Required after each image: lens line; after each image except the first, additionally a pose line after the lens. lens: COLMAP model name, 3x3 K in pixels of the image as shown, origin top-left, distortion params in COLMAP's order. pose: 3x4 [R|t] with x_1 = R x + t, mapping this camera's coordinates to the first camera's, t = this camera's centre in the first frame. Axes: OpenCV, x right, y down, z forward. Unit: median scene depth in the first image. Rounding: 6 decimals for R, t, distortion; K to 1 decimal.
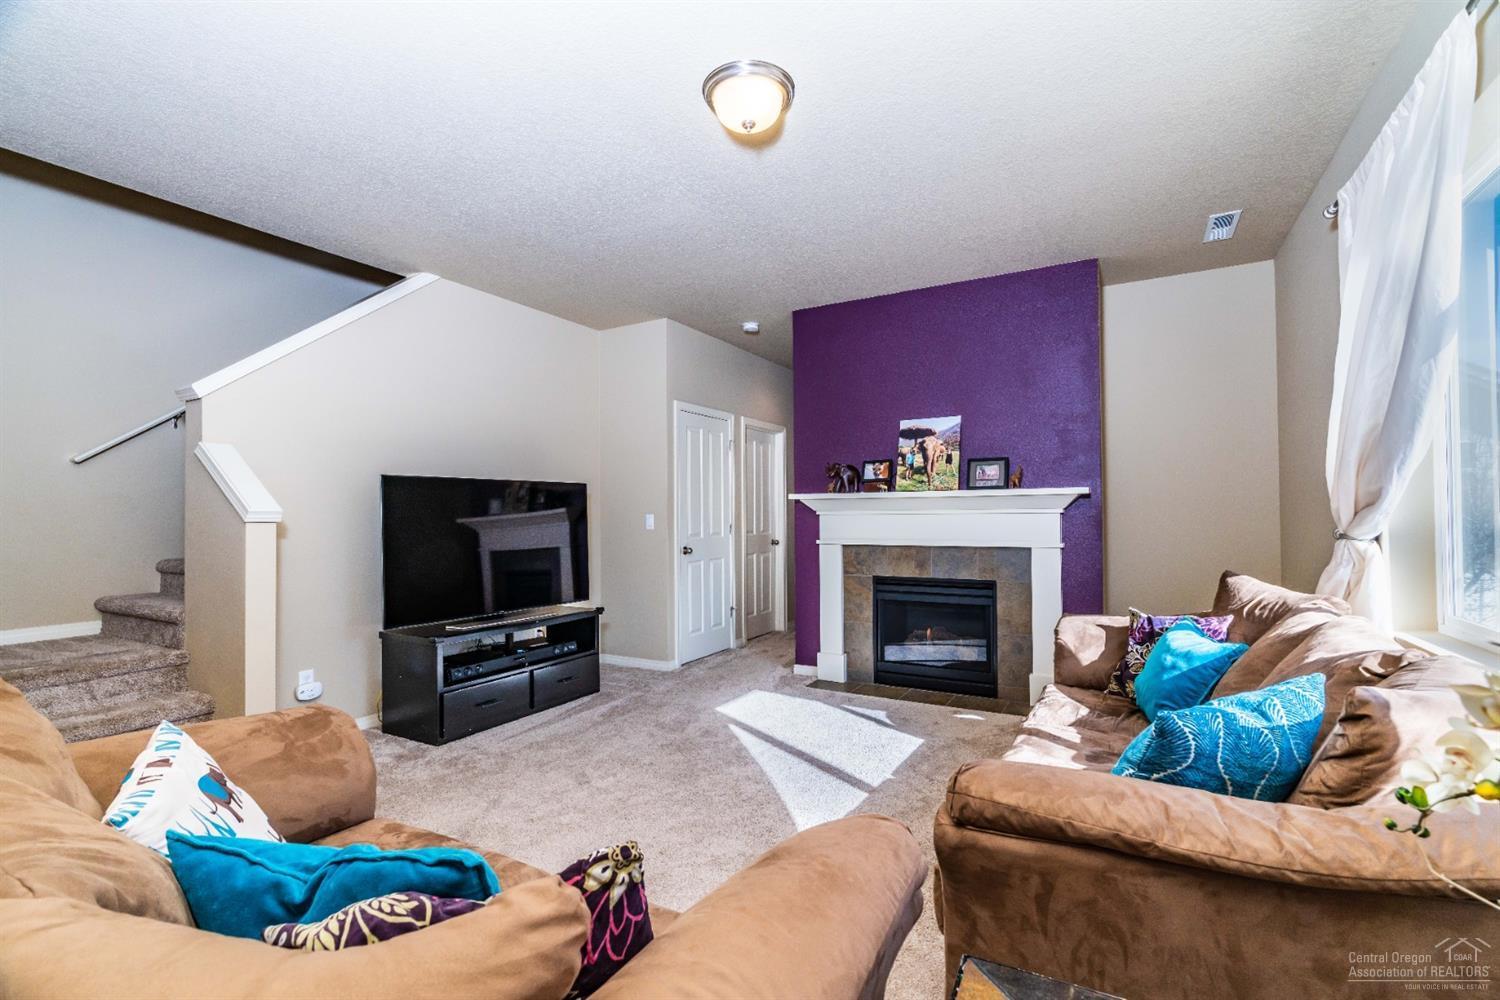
lens RADIAL K [[691.9, 0, 752.0], [0, 691.9, 485.1], [0, 0, 1]] dist [-0.000812, 0.000123]
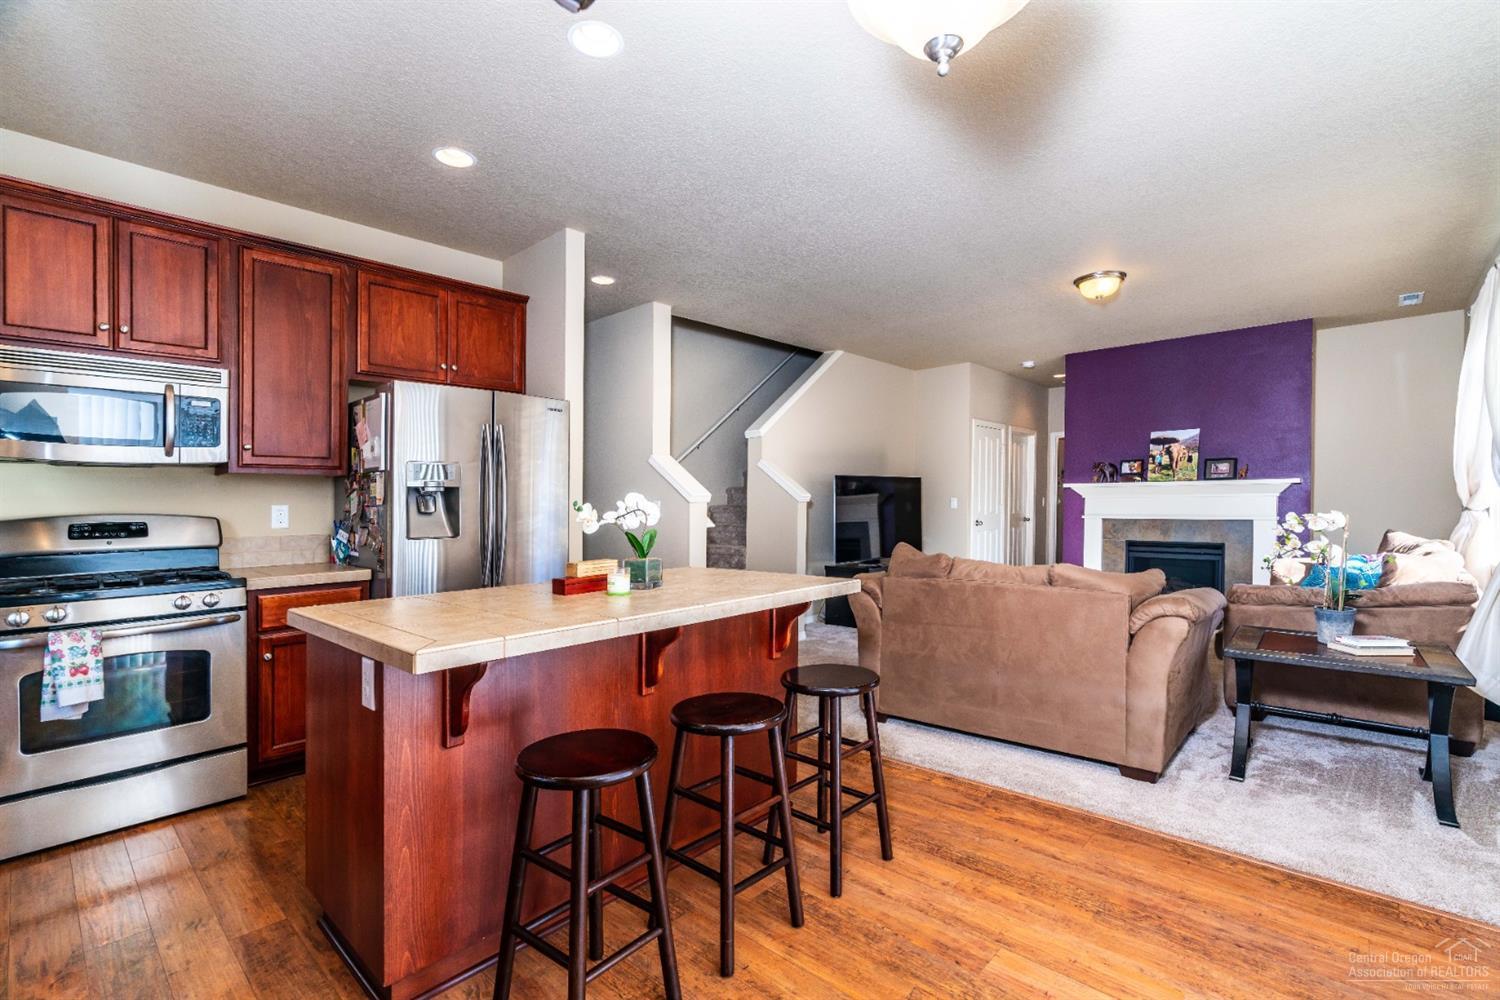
lens RADIAL K [[683.8, 0, 752.6], [0, 683.8, 510.9], [0, 0, 1]] dist [-0.001073, -0.000383]
pose [[0.972083, 0.004345, -0.234597, -0.261481], [0.008808, 0.998448, 0.054987, -0.015619], [0.234471, -0.055518, 0.970536, -0.591591]]
